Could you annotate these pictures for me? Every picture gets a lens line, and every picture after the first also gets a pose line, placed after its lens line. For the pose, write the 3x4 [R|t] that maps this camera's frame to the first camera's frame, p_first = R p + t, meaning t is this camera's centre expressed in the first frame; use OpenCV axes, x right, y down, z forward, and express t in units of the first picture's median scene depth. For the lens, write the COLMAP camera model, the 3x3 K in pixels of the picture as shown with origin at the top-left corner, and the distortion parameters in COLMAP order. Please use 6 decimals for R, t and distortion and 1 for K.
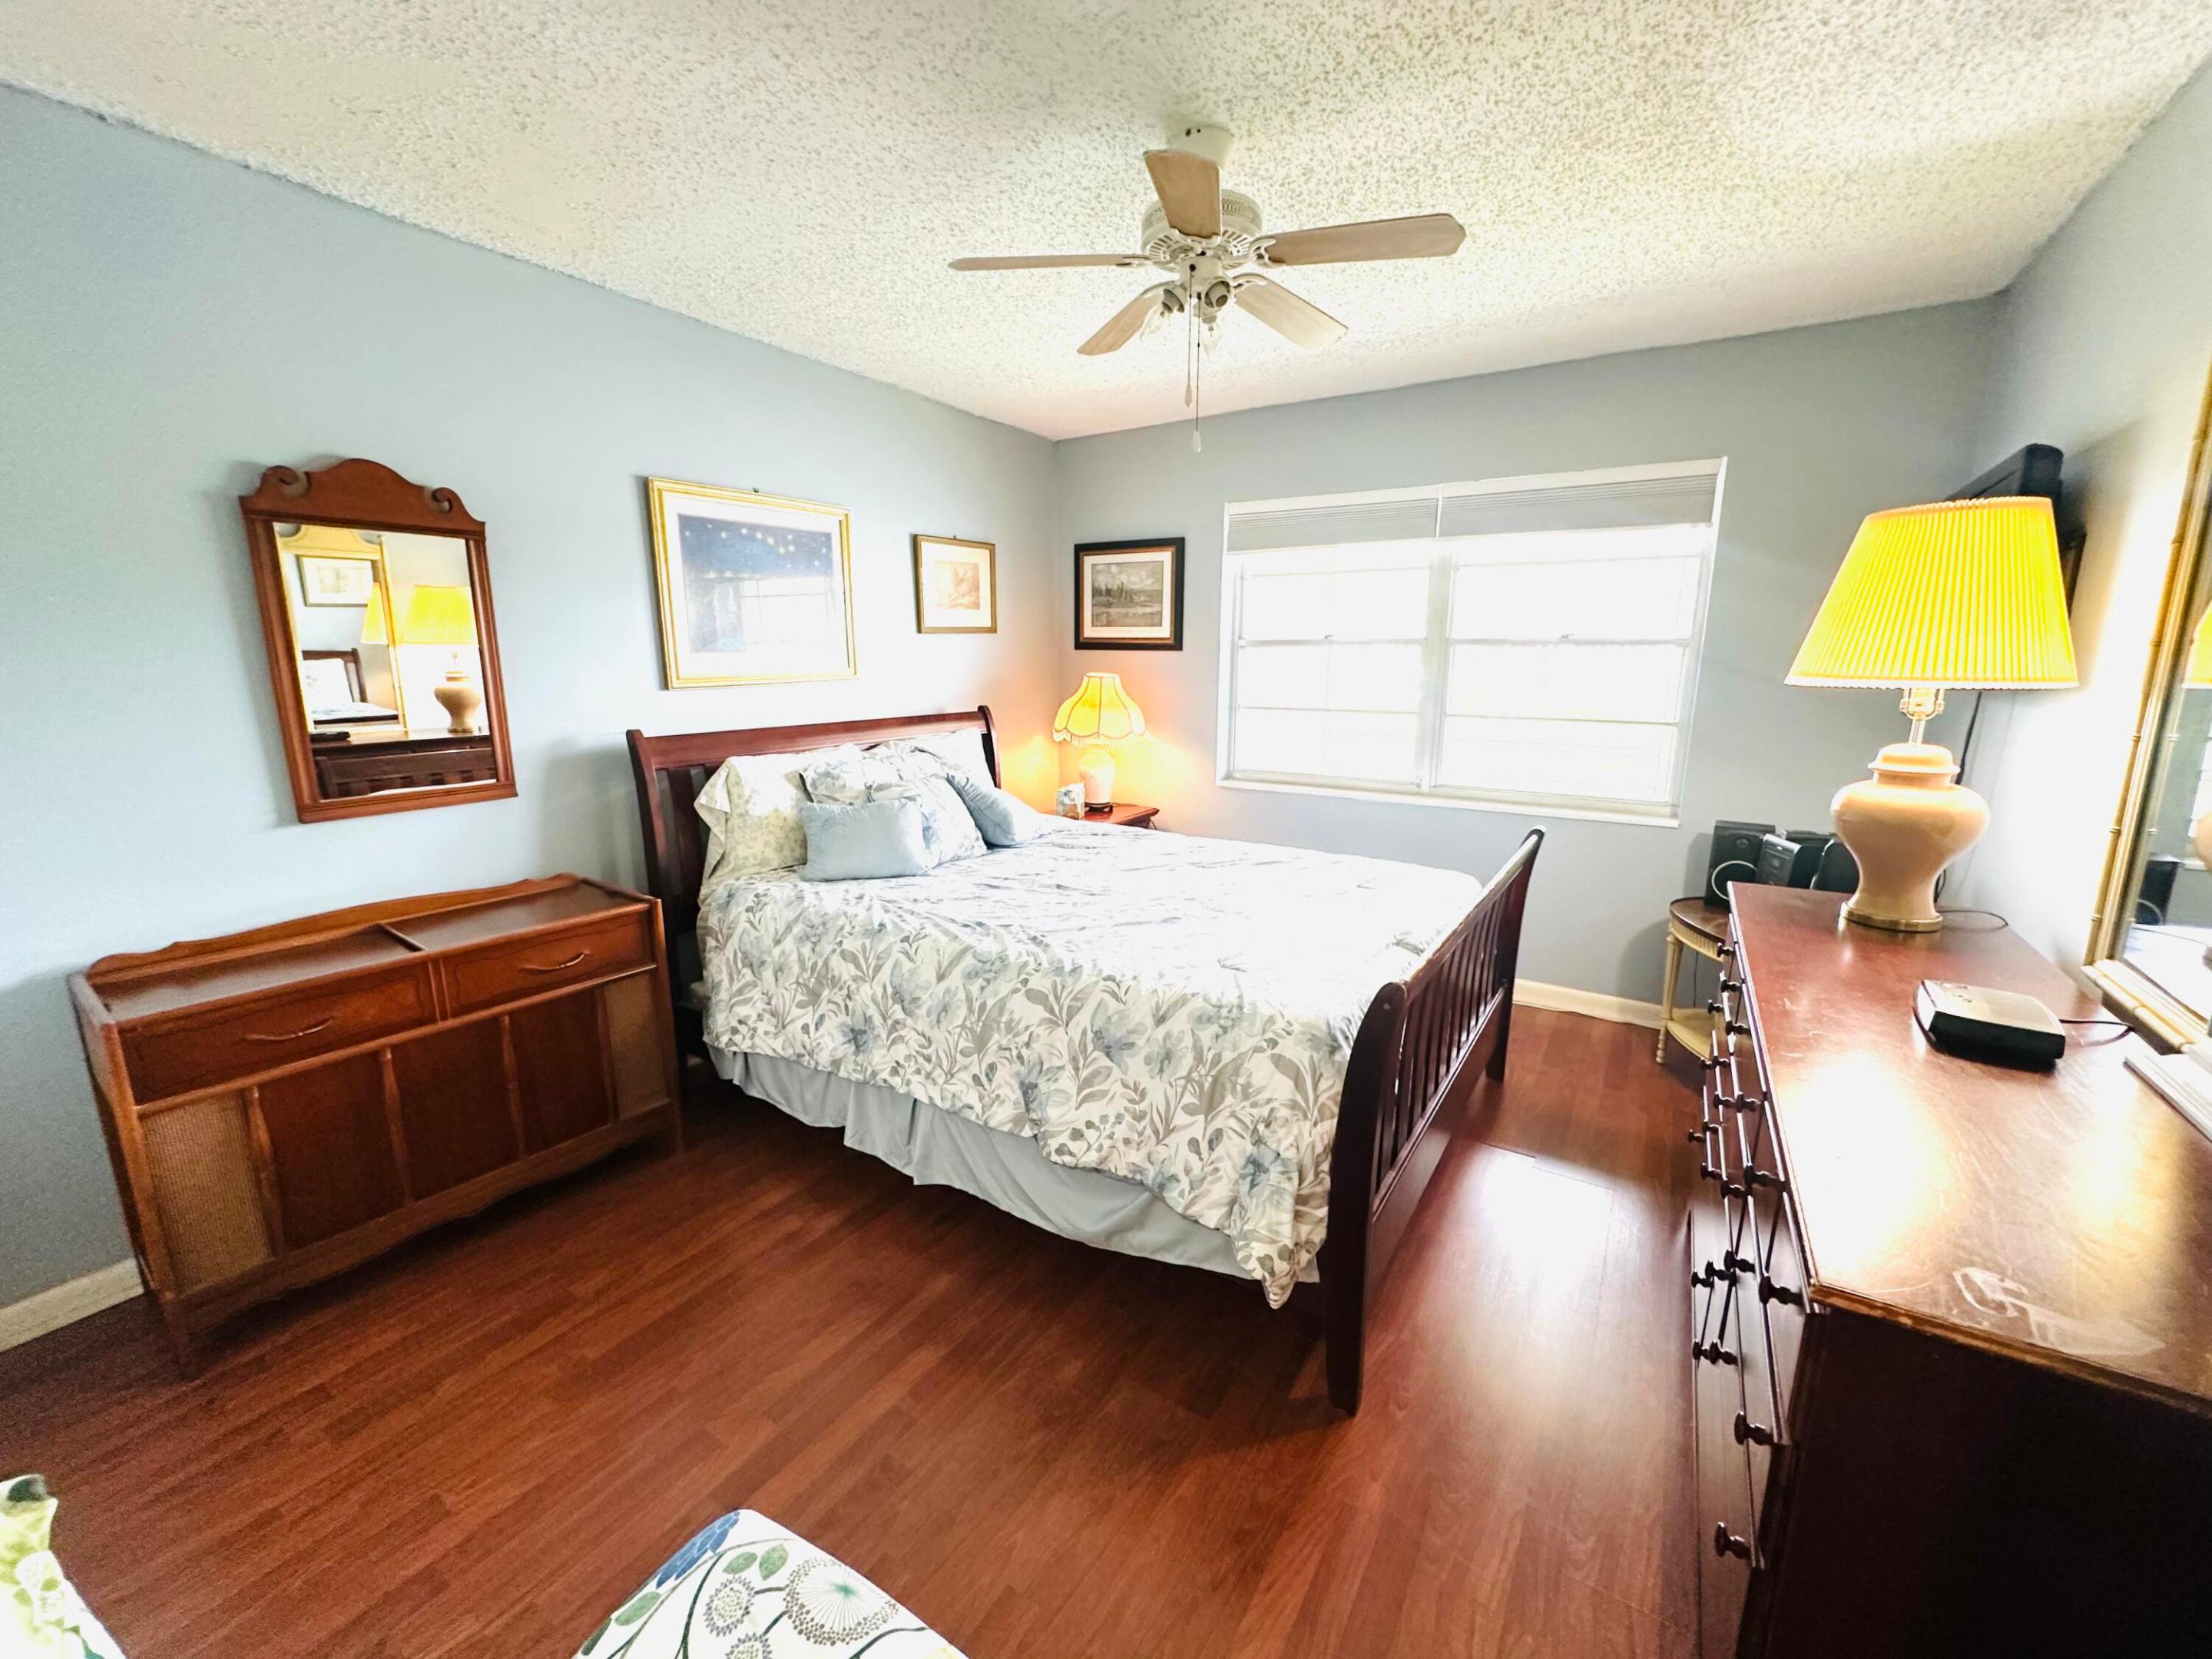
lens RADIAL K [[883.4, 0, 1107.9], [0, 883.4, 834.4], [0, 0, 1]] dist [-0.000813, -0.000006]
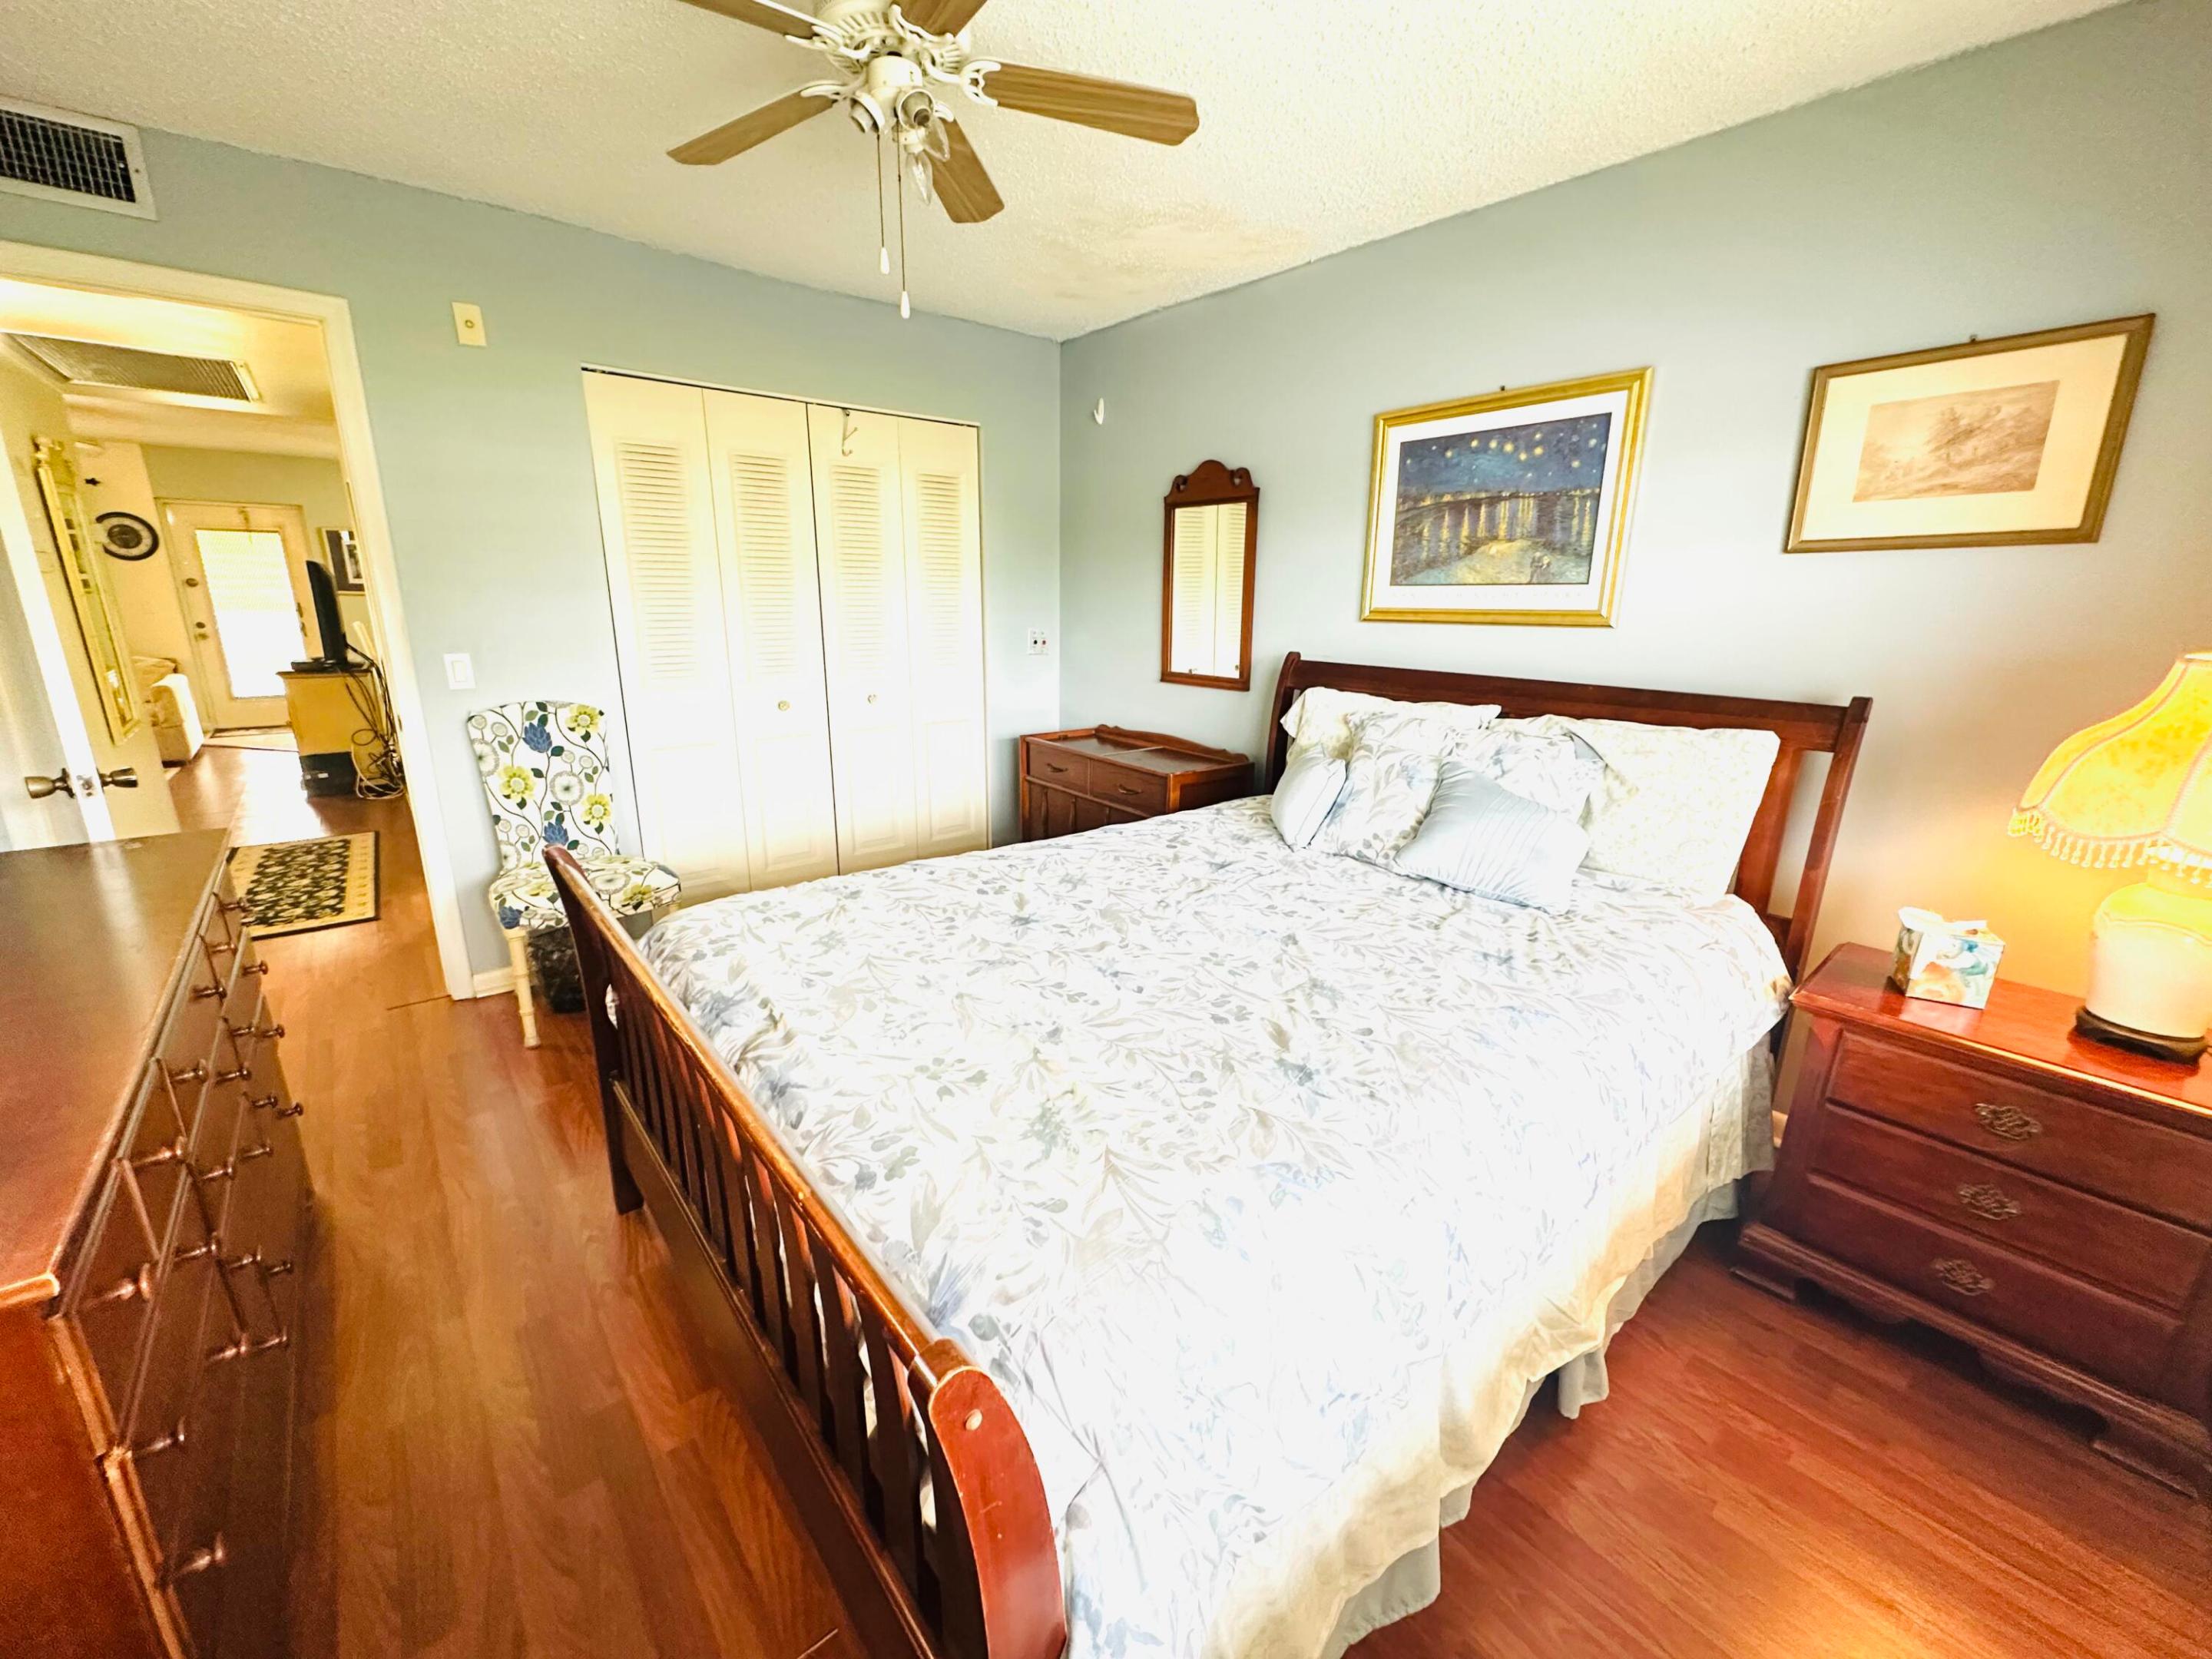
lens RADIAL K [[883.4, 0, 1106.2], [0, 883.4, 823.0], [0, 0, 1]] dist [-0.000813, -0.000006]
pose [[-0.284124, 0.240325, -0.928180, 0.622492], [-0.206554, 0.930002, 0.304025, -0.197550], [0.936274, 0.278100, -0.214596, 1.011549]]
